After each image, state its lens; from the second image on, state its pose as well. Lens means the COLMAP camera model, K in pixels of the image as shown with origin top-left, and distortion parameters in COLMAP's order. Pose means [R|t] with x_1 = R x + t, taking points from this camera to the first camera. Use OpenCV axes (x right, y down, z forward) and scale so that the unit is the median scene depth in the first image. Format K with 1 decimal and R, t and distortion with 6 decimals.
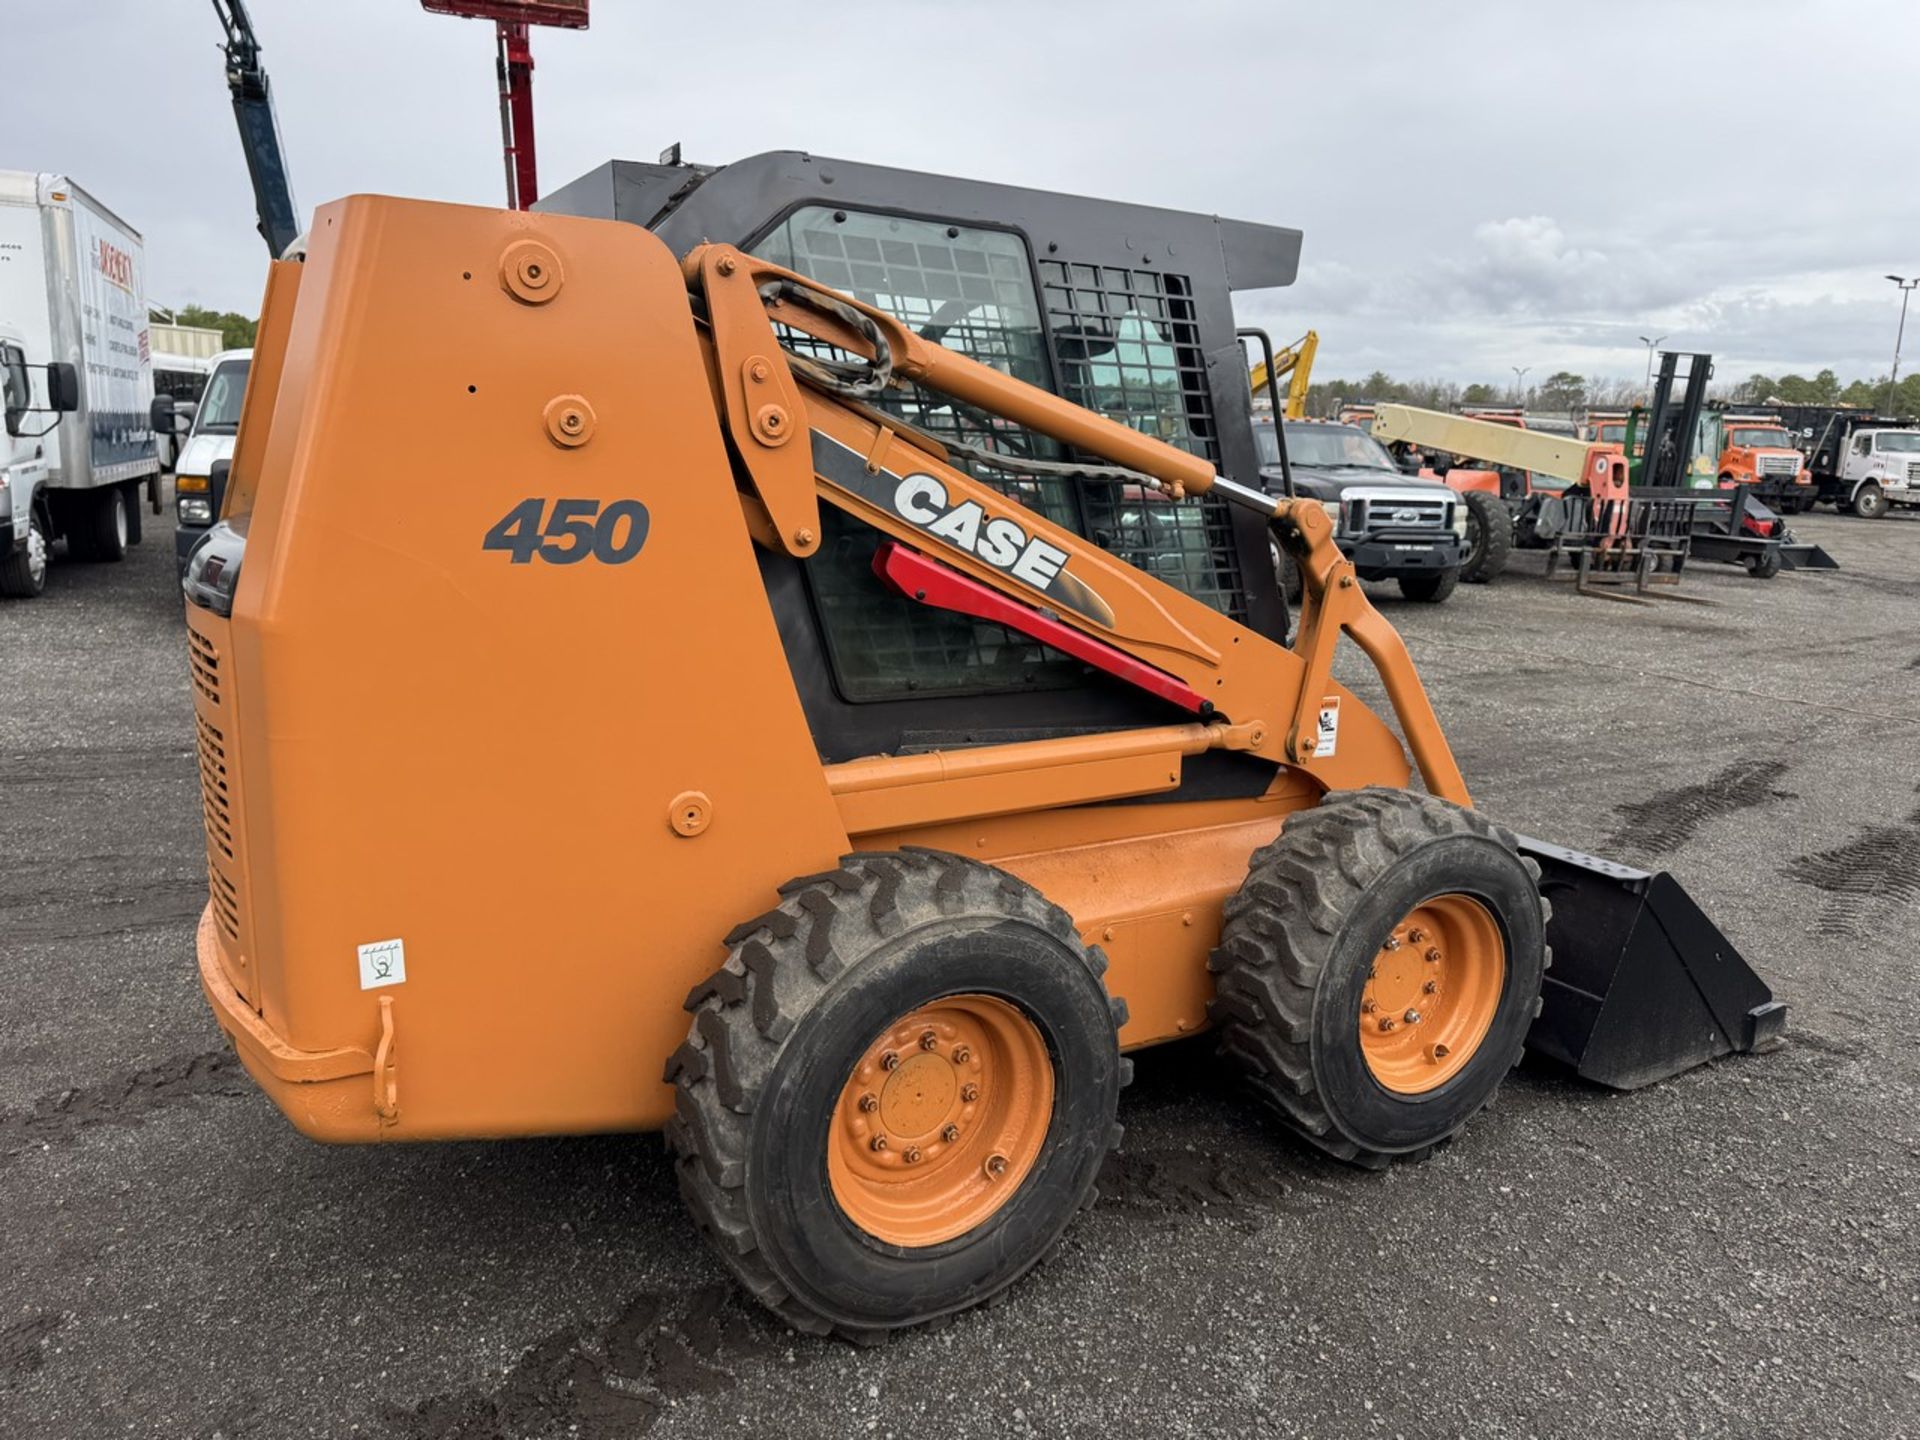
lens RADIAL K [[1347.0, 0, 947.7], [0, 1347.0, 708.2], [0, 0, 1]] dist [0.106998, -0.127991]
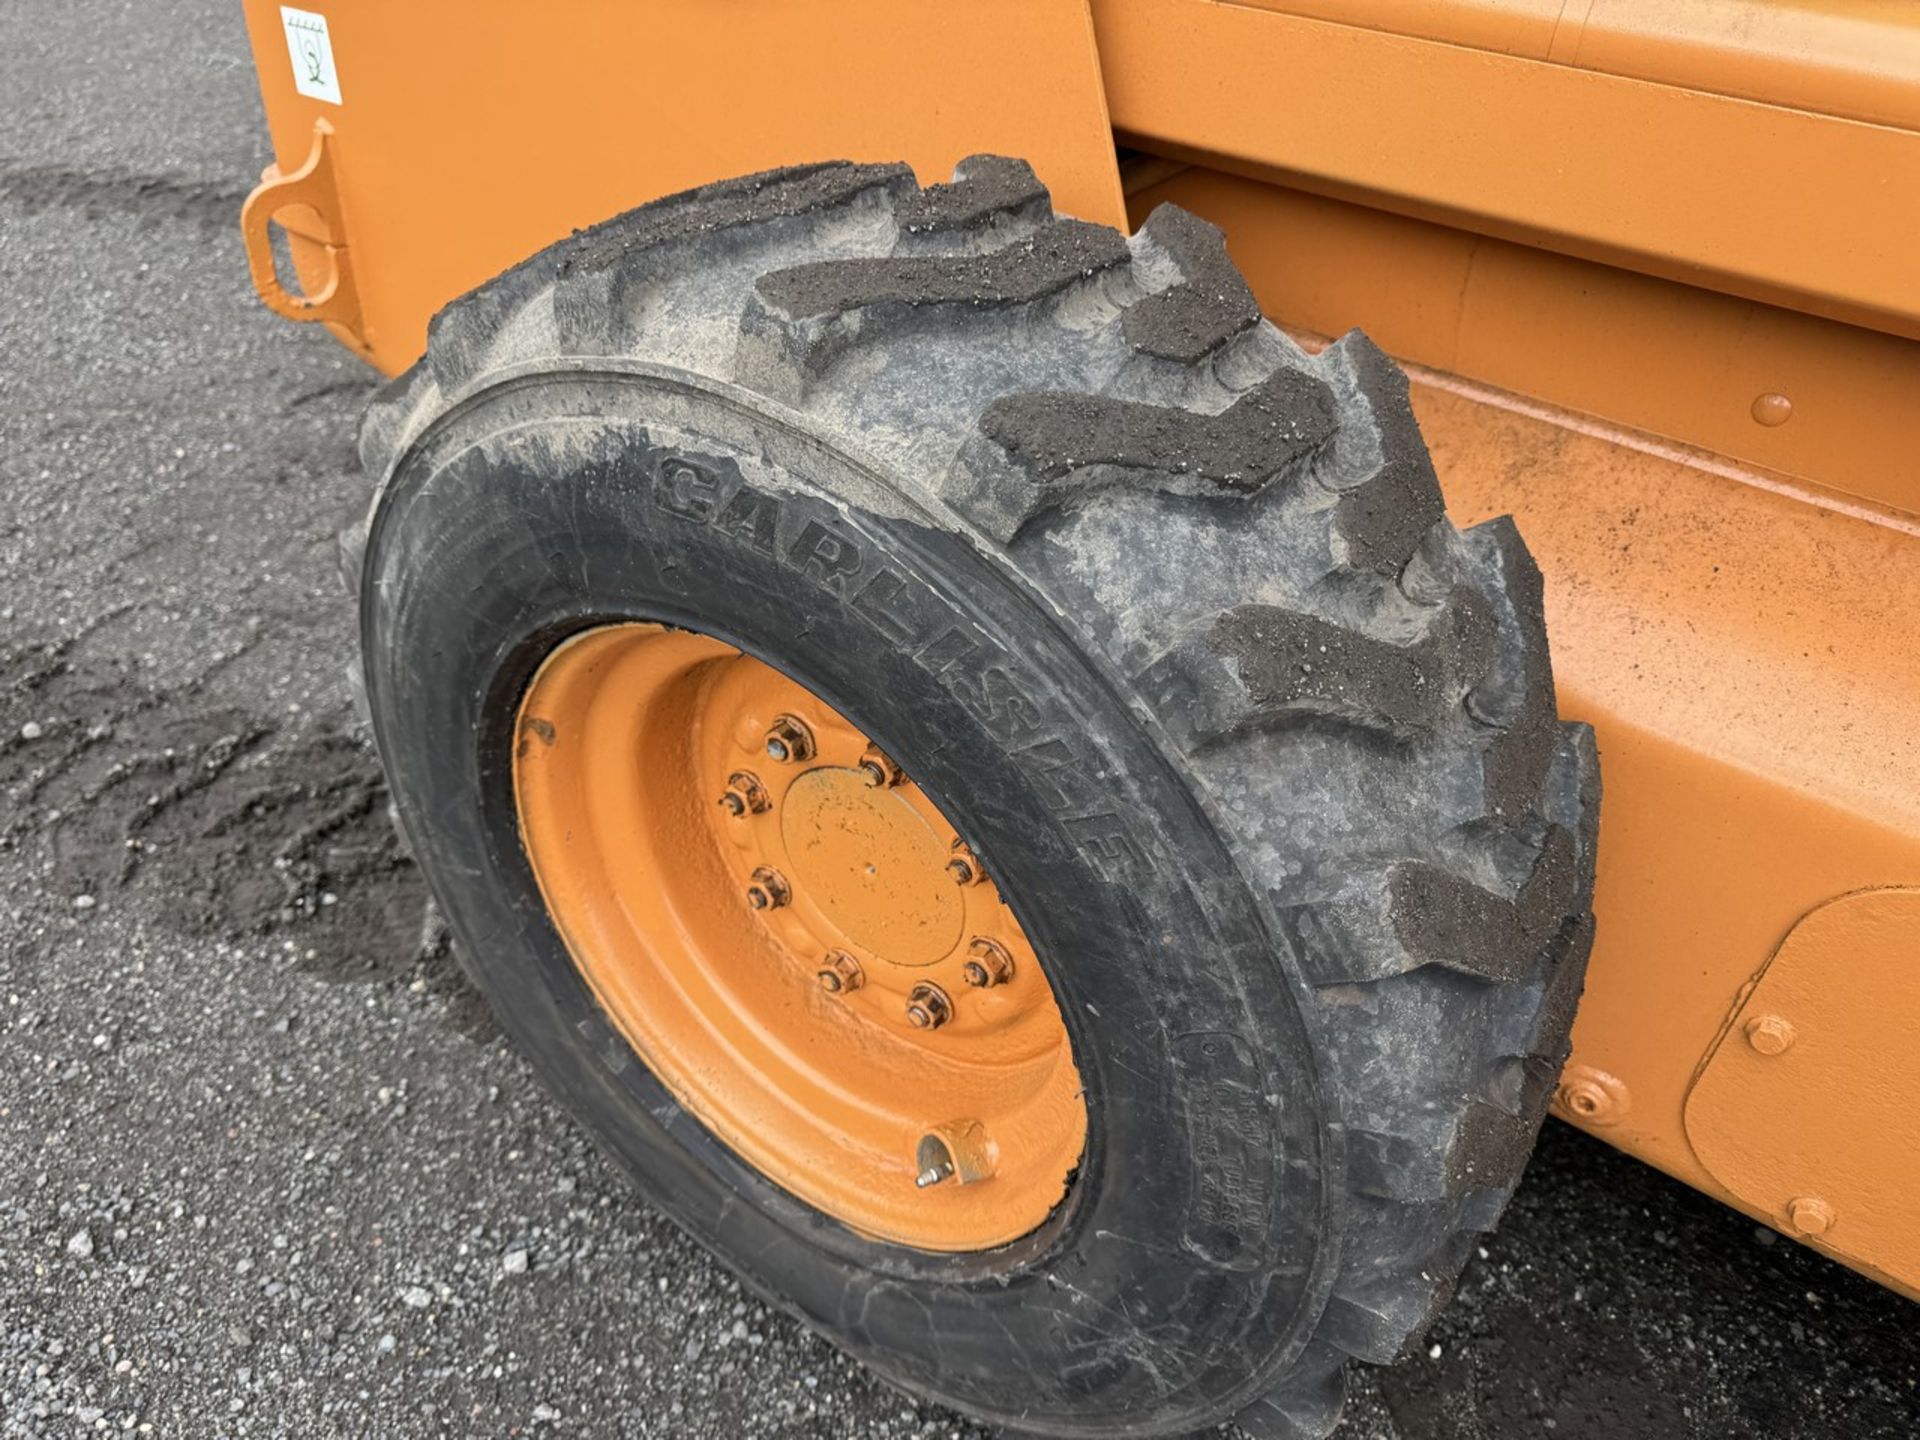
lens RADIAL K [[1391.1, 0, 960.0], [0, 1391.1, 733.1], [0, 0, 1]] dist [0.033383, -0.050059]
pose [[0.416116, 0.557770, -0.718150, 0.211762], [-0.233691, 0.828844, 0.508337, 0.048775], [0.878770, -0.043702, 0.475241, 0.743098]]
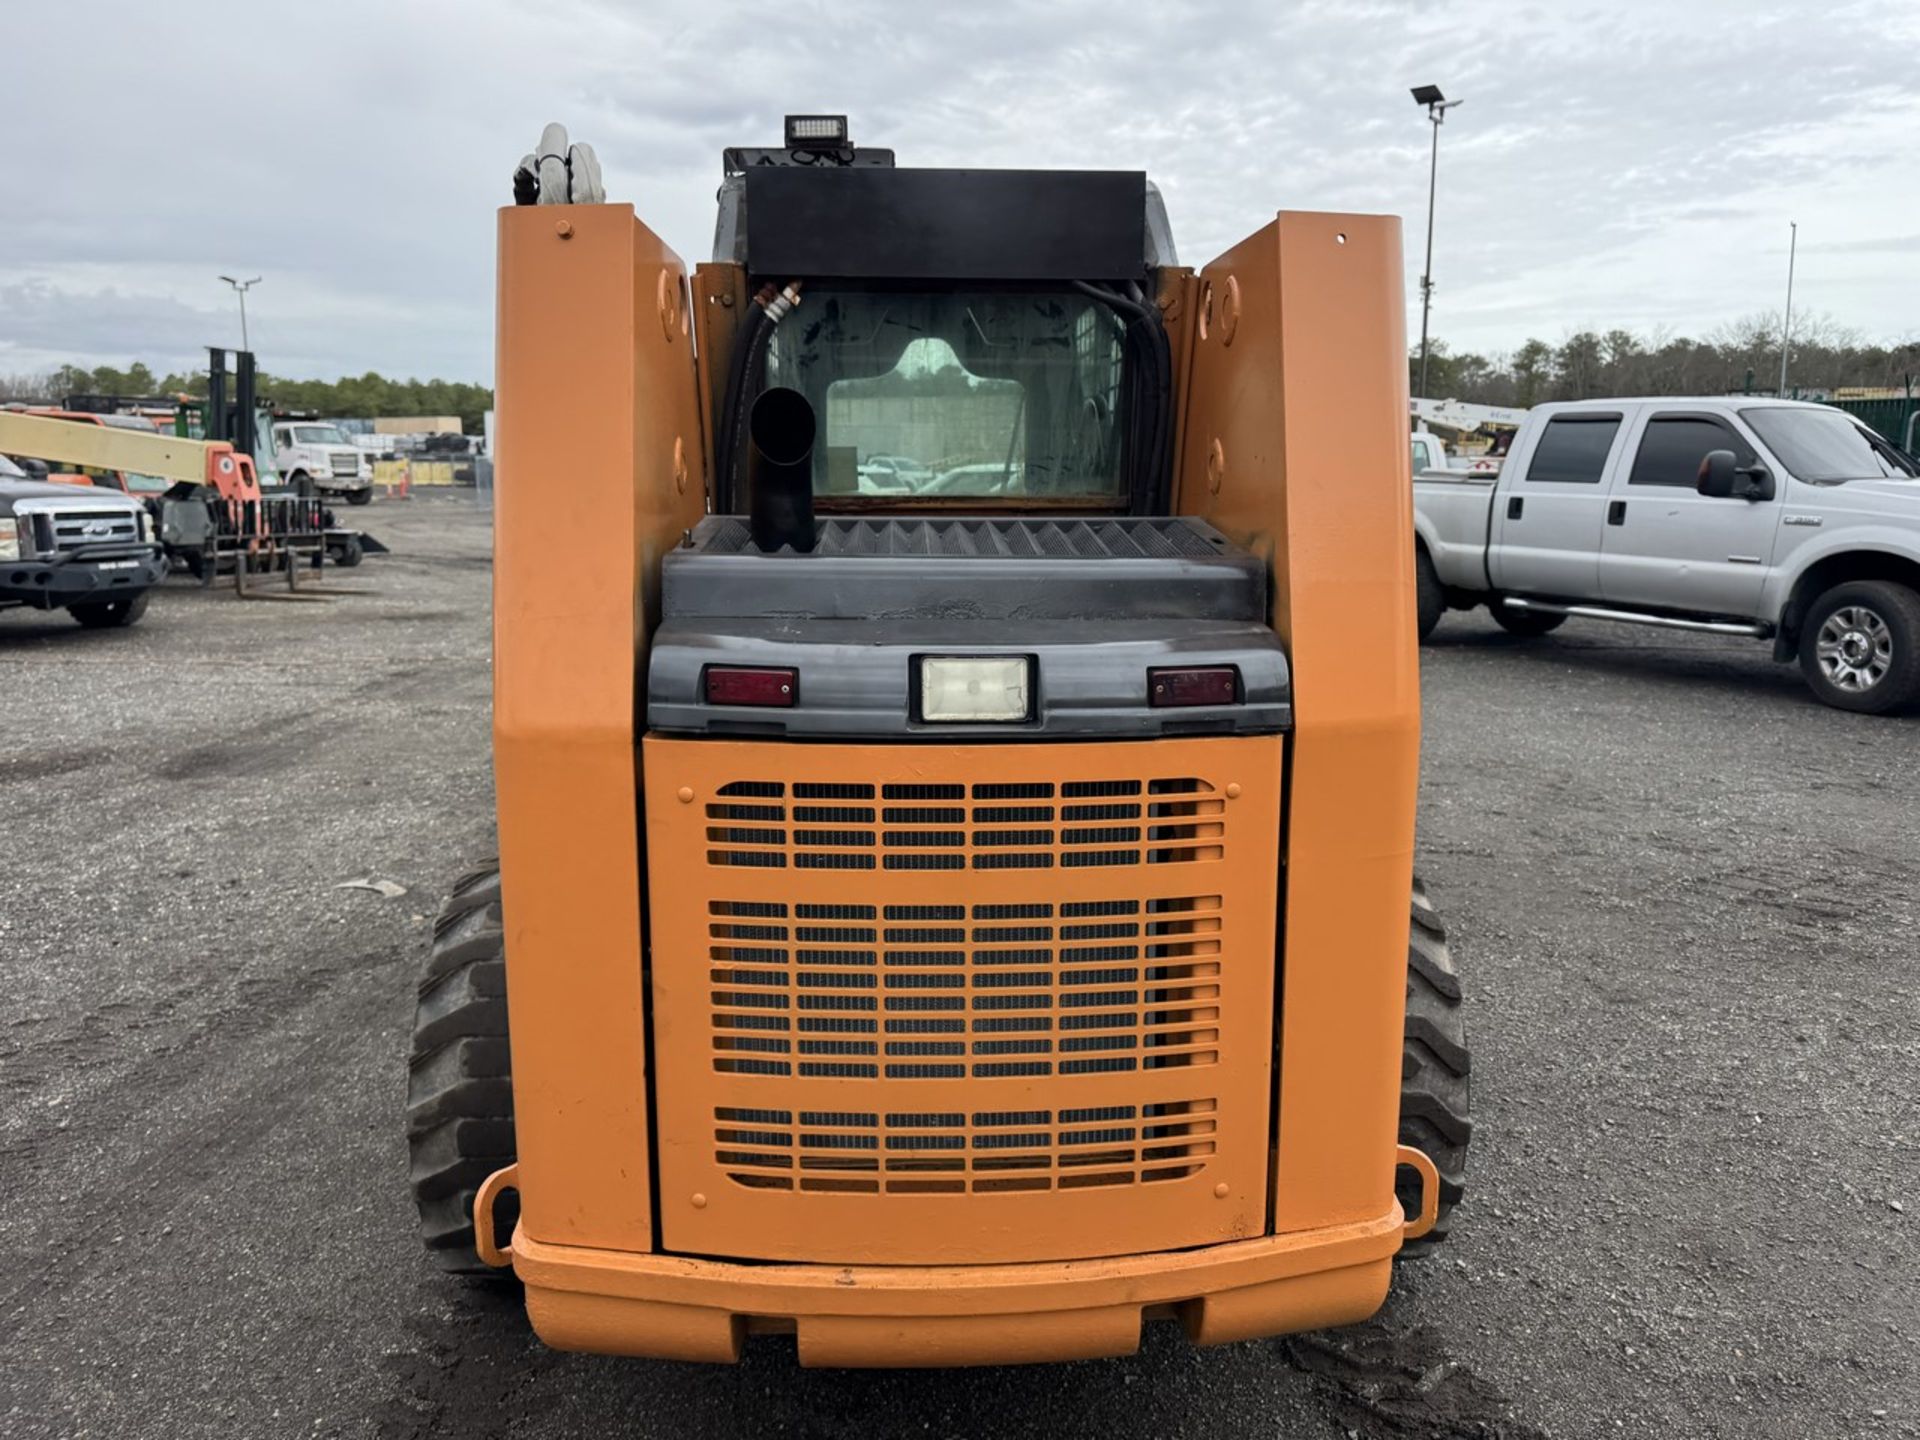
lens RADIAL K [[1381.7, 0, 955.1], [0, 1381.7, 727.3], [0, 0, 1]] dist [0.009688, -0.003580]
pose [[0.474865, -0.195111, 0.858158, -0.992699], [0.180443, 0.975984, 0.122051, -0.153762], [-0.861362, 0.096891, 0.498666, 0.595023]]
